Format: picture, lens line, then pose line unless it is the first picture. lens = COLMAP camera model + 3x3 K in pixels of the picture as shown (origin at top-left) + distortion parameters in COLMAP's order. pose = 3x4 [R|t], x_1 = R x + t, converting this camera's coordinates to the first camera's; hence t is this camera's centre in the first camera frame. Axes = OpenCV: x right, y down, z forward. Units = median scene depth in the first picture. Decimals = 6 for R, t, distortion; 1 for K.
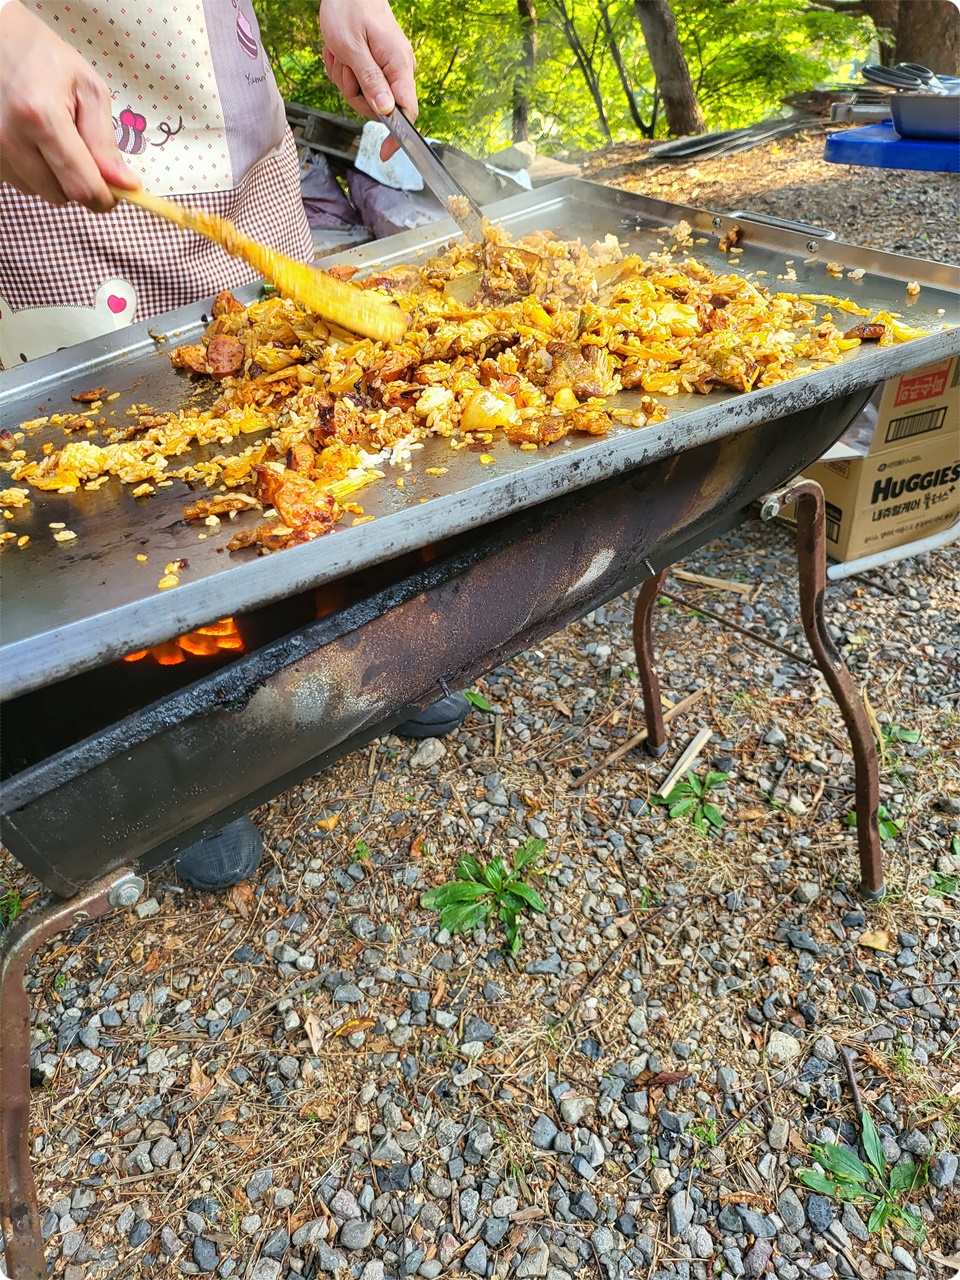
lens RADIAL K [[908.6, 0, 476.4], [0, 908.6, 646.2], [0, 0, 1]] dist [0.025531, -0.020338]
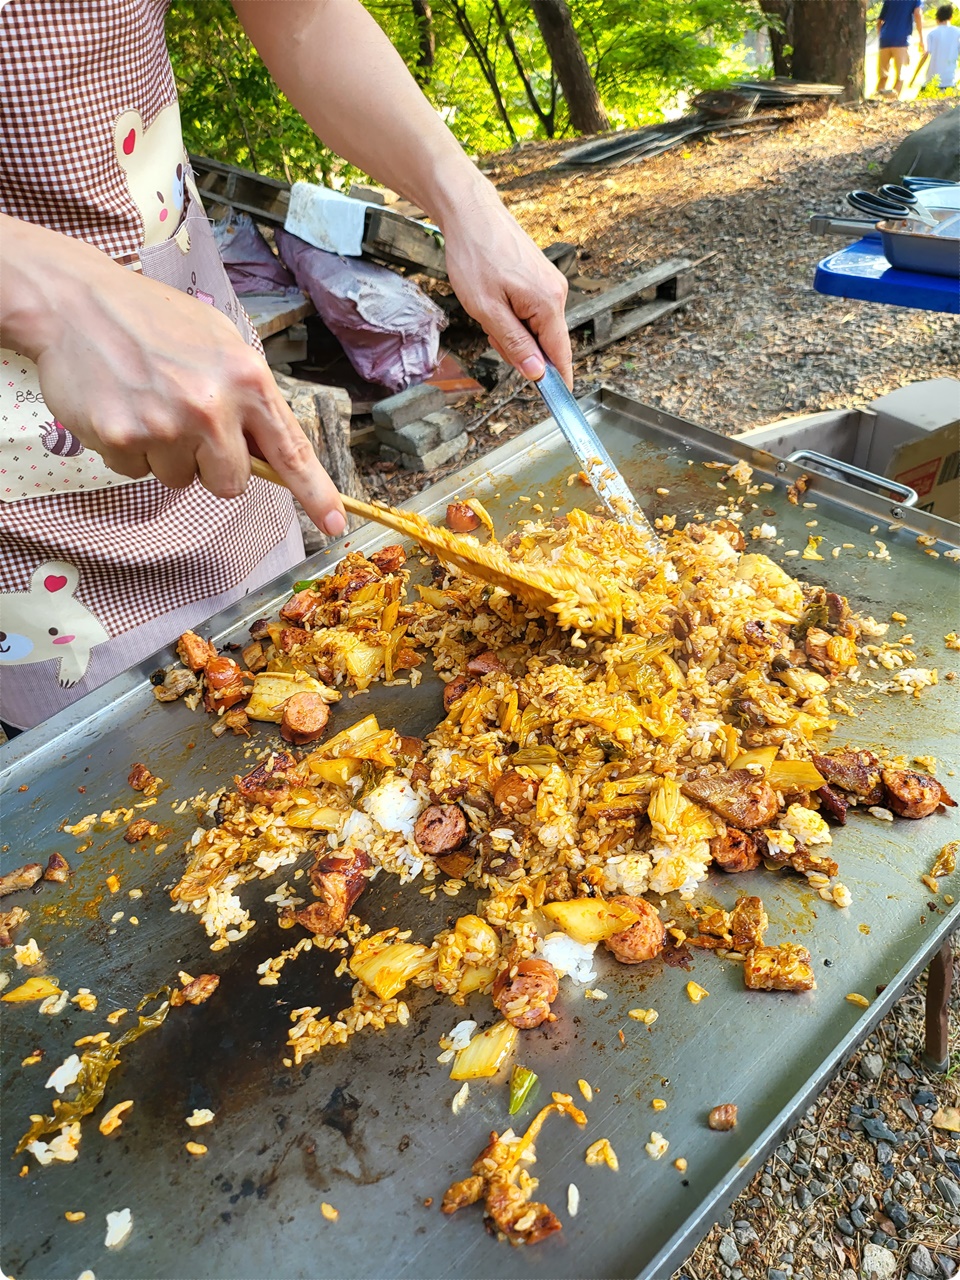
lens RADIAL K [[908.6, 0, 483.9], [0, 908.6, 631.0], [0, 0, 1]] dist [0.025531, -0.020338]
pose [[0.992694, -0.079542, 0.090727, -0.106189], [0.077817, 0.996716, 0.022410, -0.258658], [-0.092211, -0.015186, 0.995624, 0.068877]]
